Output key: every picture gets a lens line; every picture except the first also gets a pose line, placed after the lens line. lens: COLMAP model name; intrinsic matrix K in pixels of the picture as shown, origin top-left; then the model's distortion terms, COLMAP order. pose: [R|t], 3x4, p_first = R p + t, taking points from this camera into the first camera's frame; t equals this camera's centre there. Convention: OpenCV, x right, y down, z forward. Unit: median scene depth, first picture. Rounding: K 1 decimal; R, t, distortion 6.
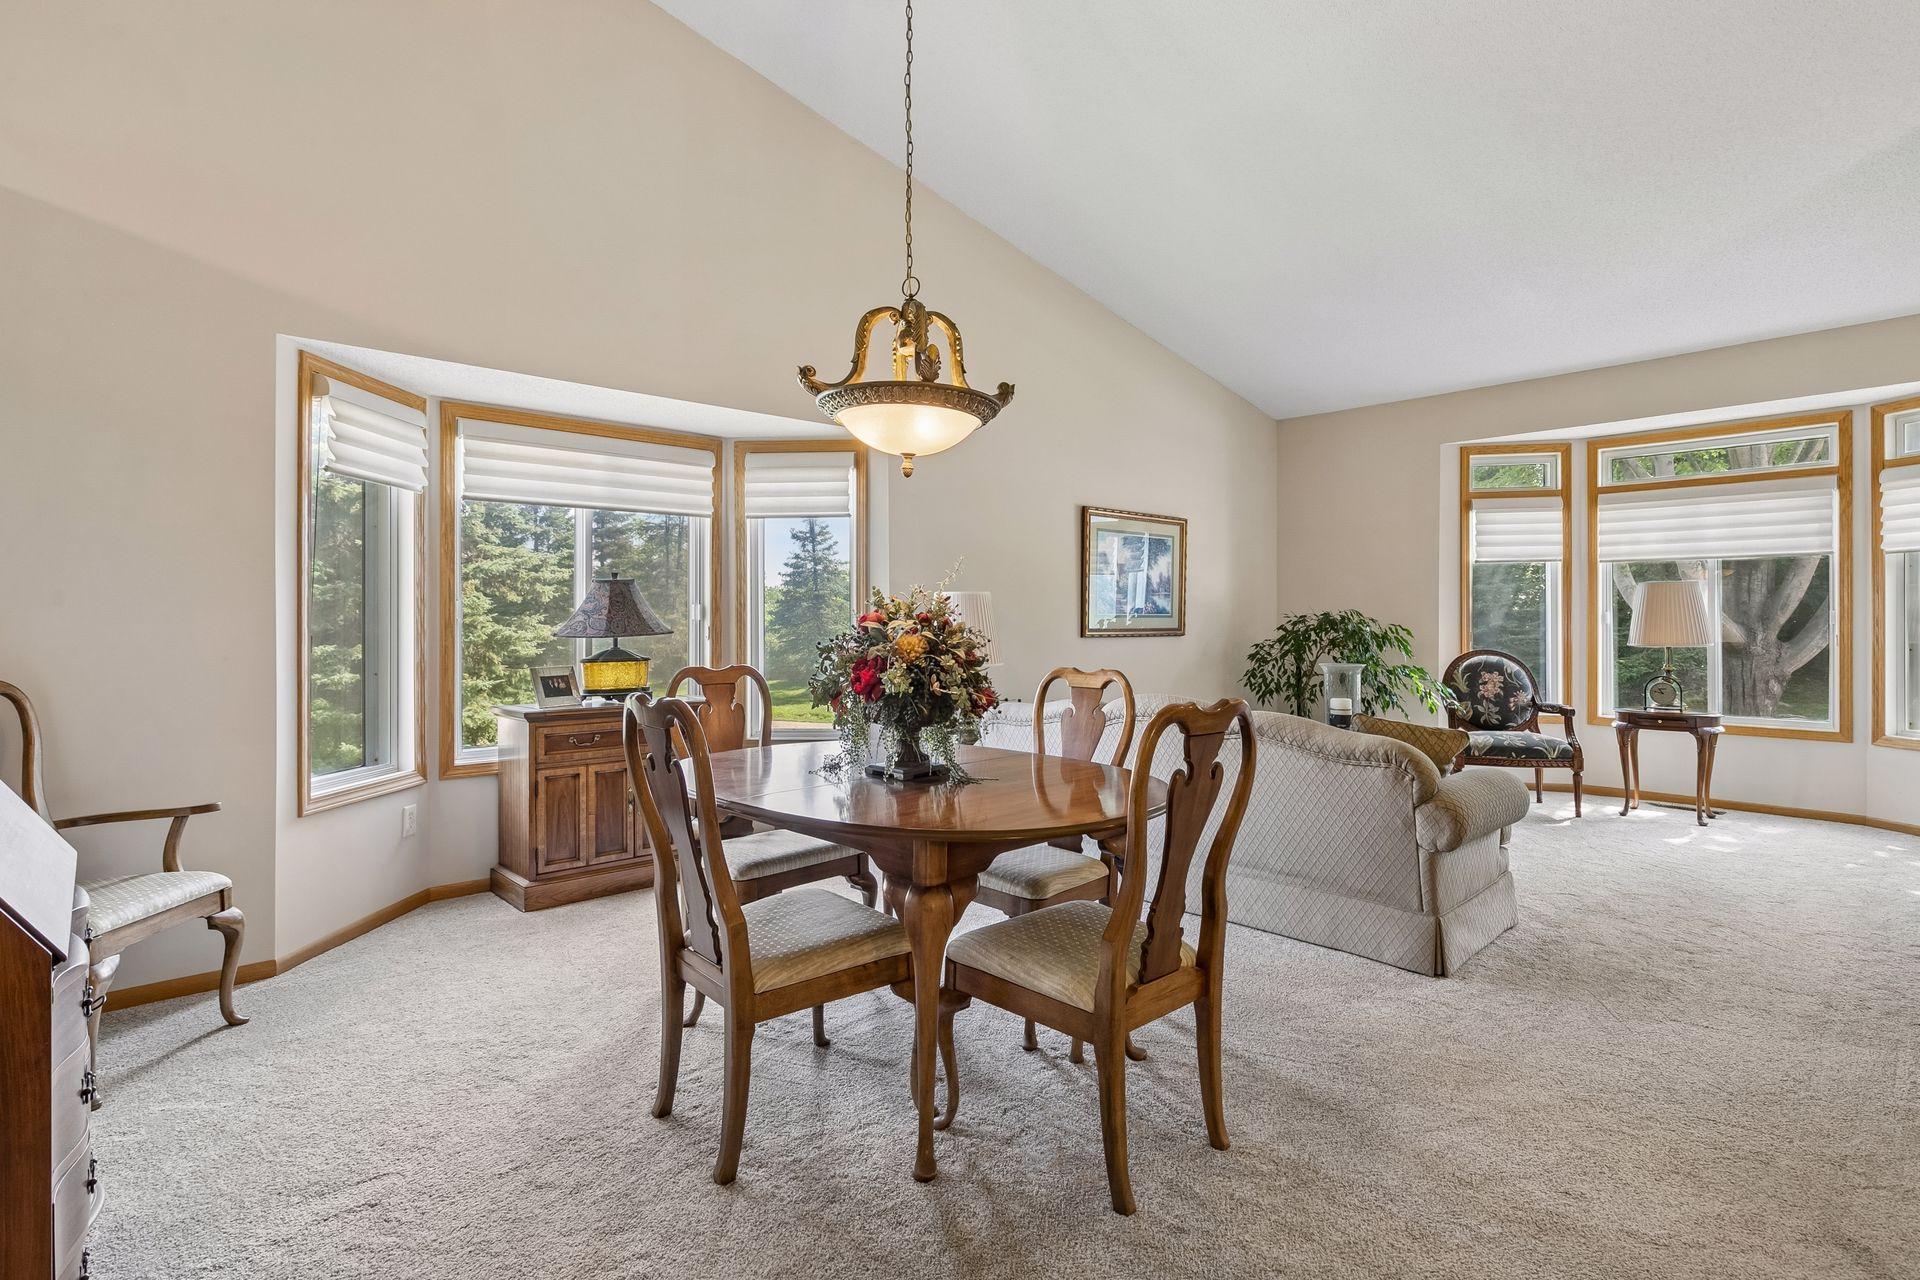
lens RADIAL K [[962.2, 0, 962.2], [0, 962.2, 621.5], [0, 0, 1]] dist [0.001935, 0.000690]
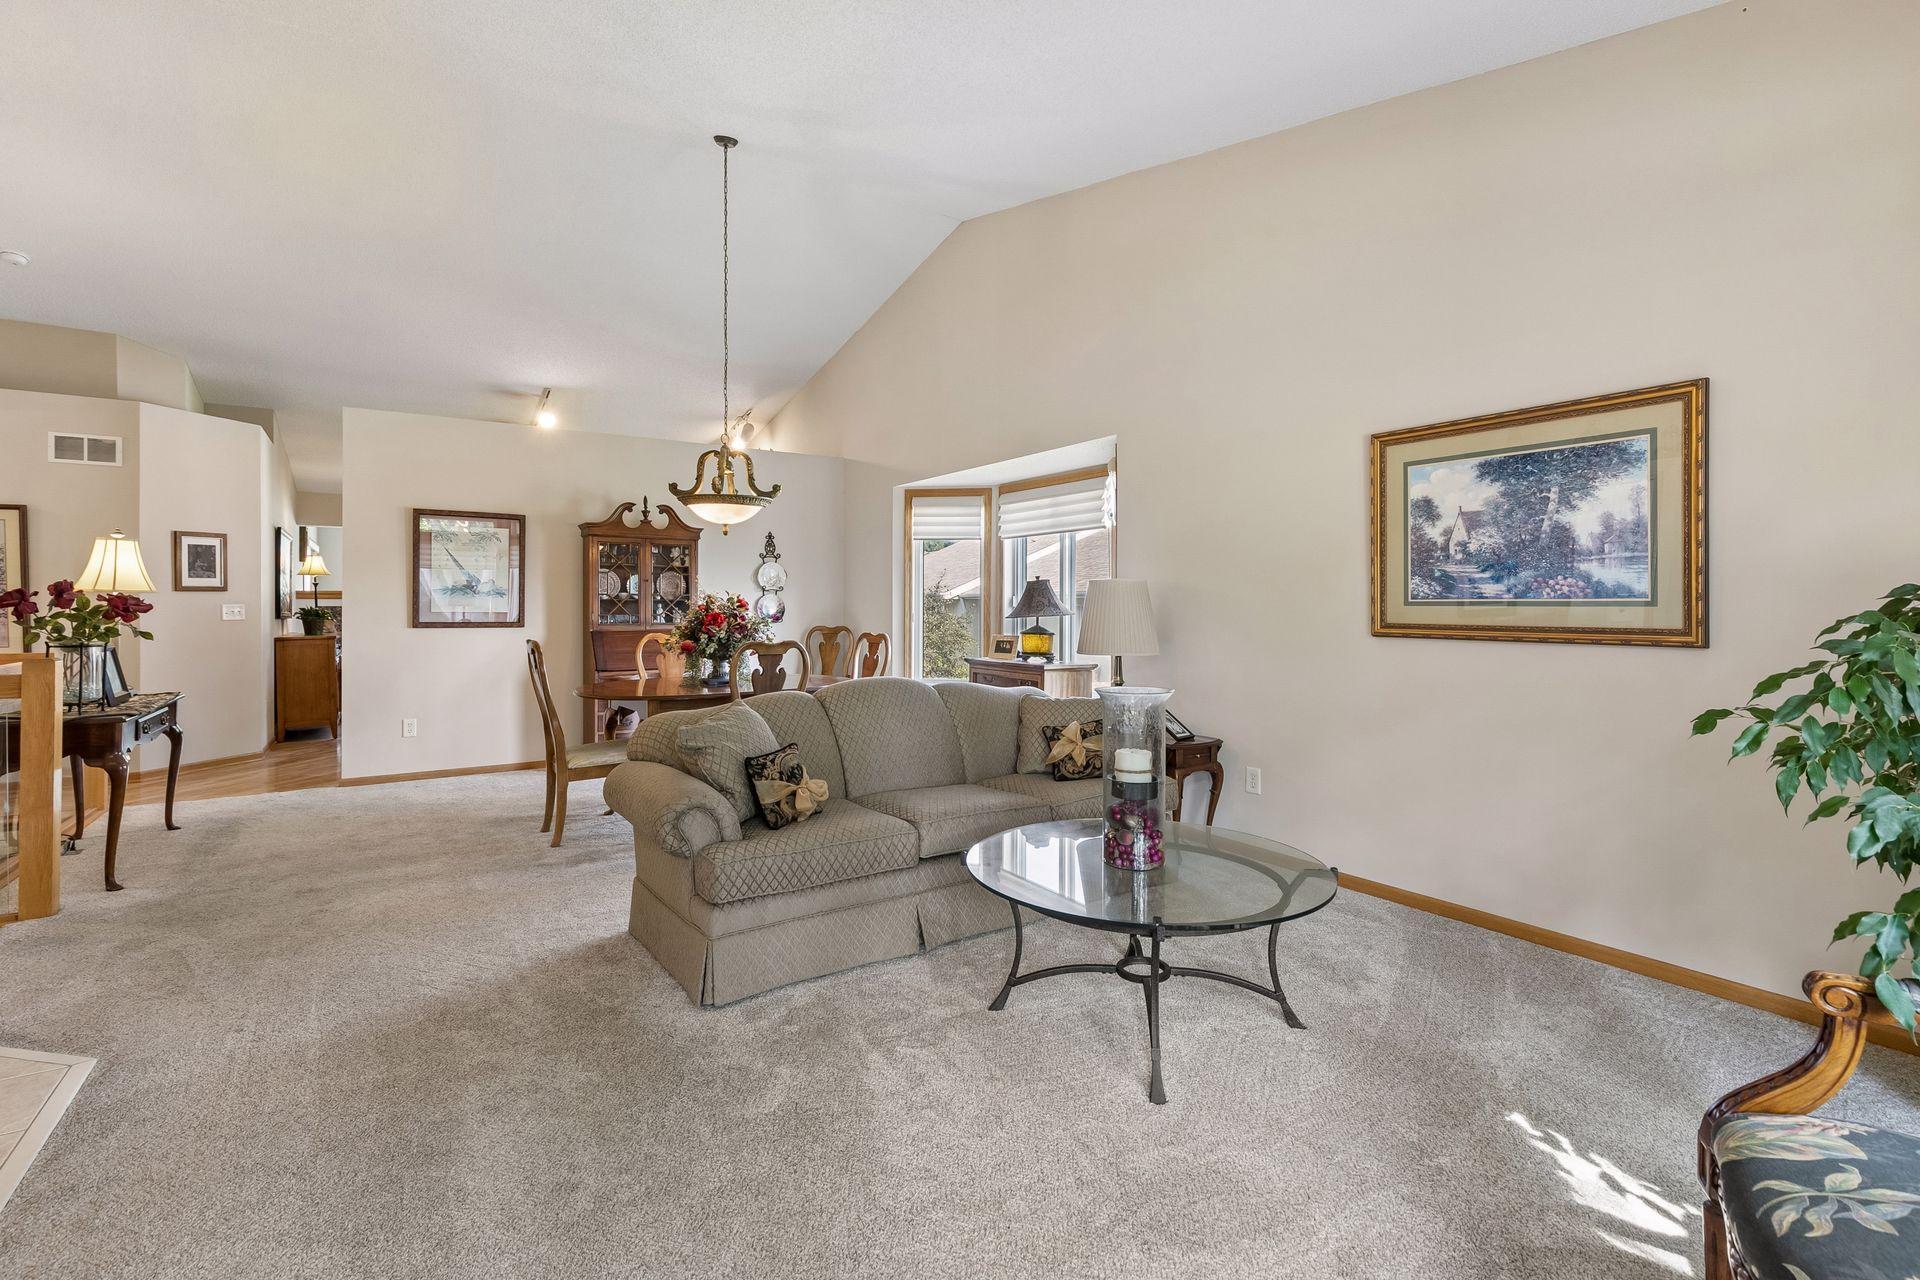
lens RADIAL K [[860.9, 0, 963.6], [0, 860.9, 600.6], [0, 0, 1]] dist [-0.000132, -0.000164]
pose [[-0.145543, -0.002869, -0.989348, 0.706972], [-0.000277, 0.999996, -0.002860, -0.005593], [0.989352, -0.000142, -0.145543, 0.767332]]
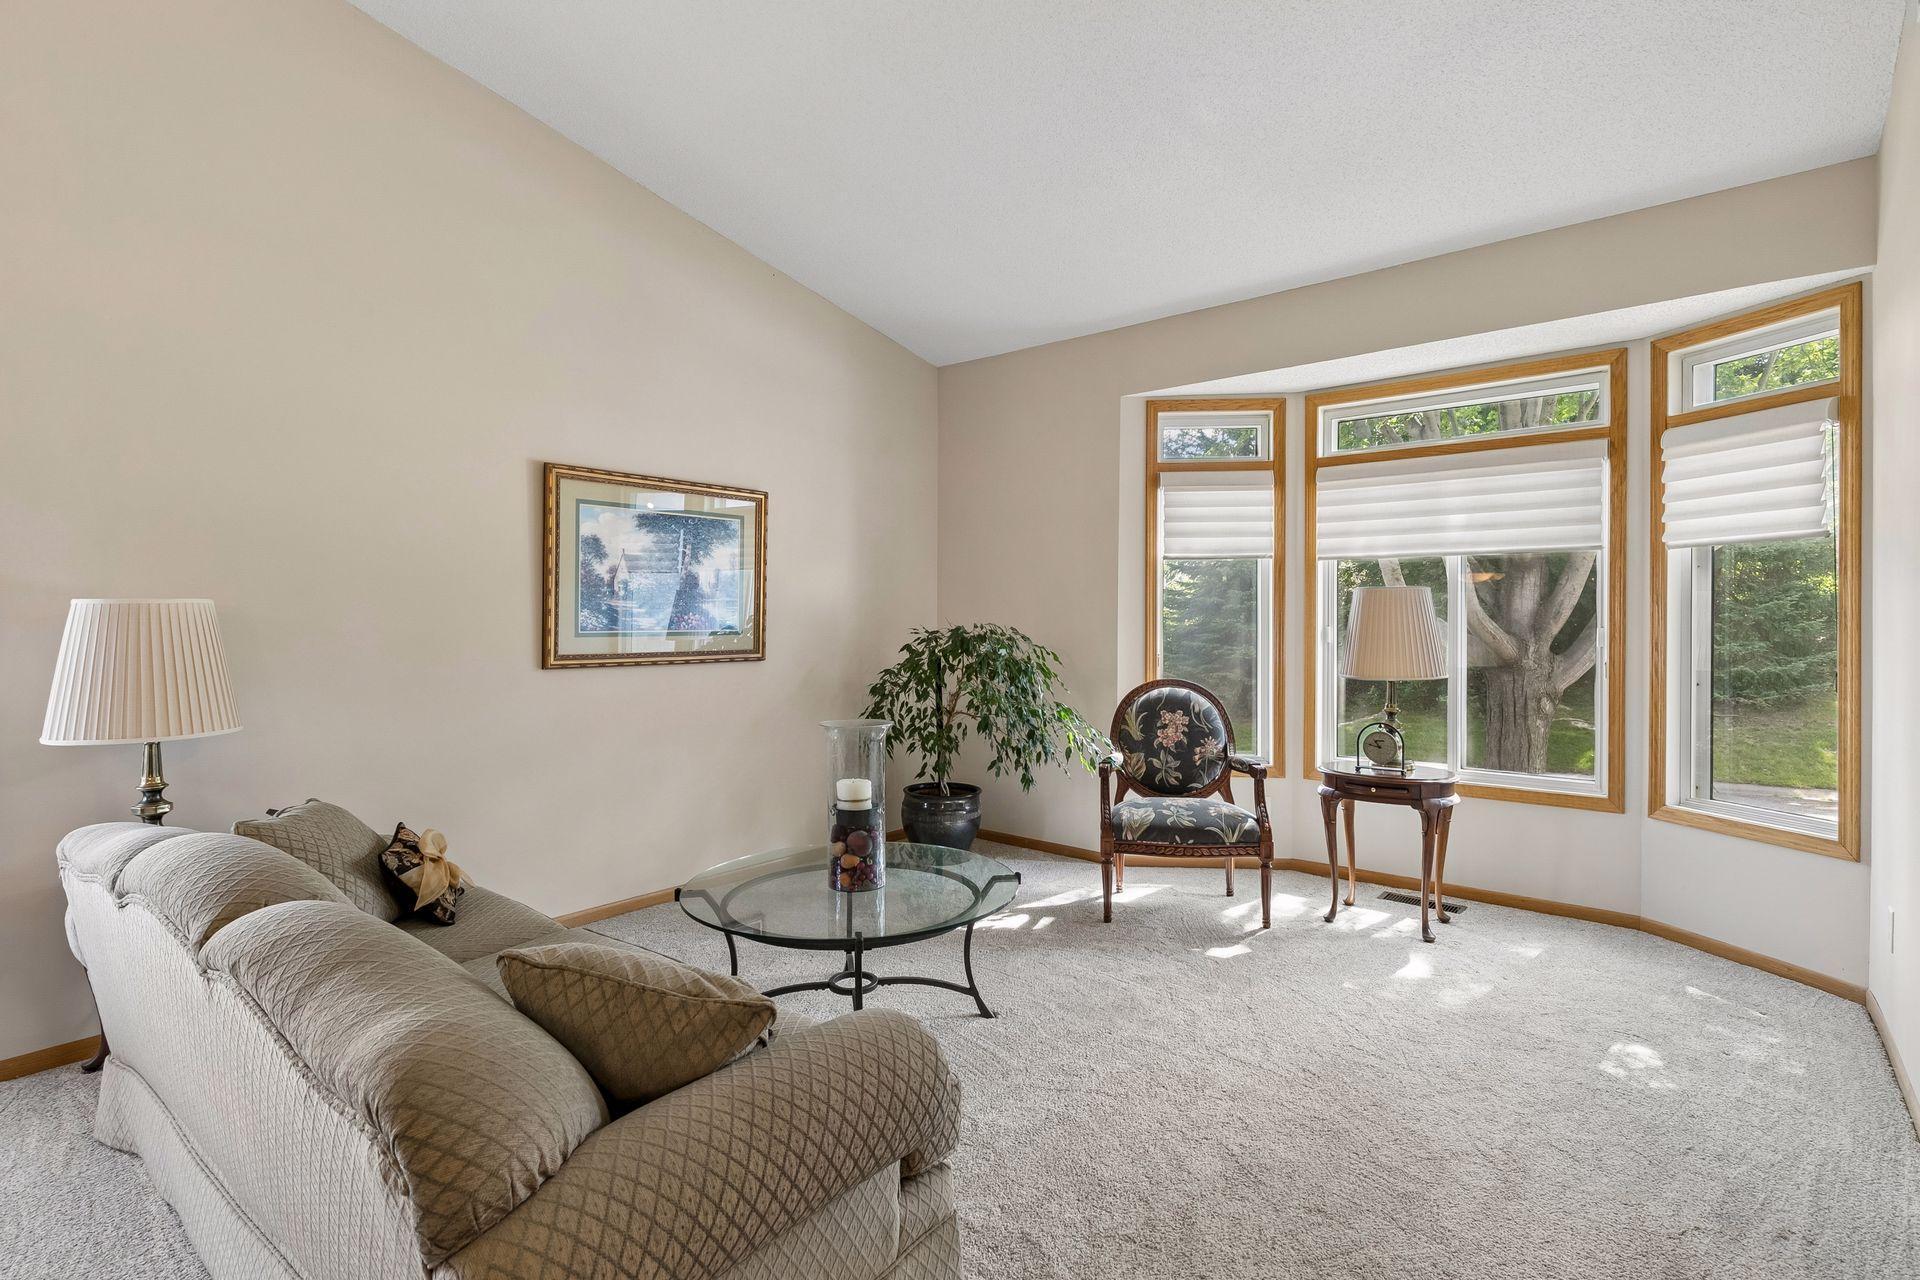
lens RADIAL K [[935.7, 0, 961.2], [0, 935.7, 632.0], [0, 0, 1]] dist [0.000442, -0.000640]
pose [[0.991855, -0.001057, 0.127370, 0.303813], [-0.000402, 0.999935, 0.011427, -0.014395], [-0.127373, -0.011385, 0.991789, 0.328537]]
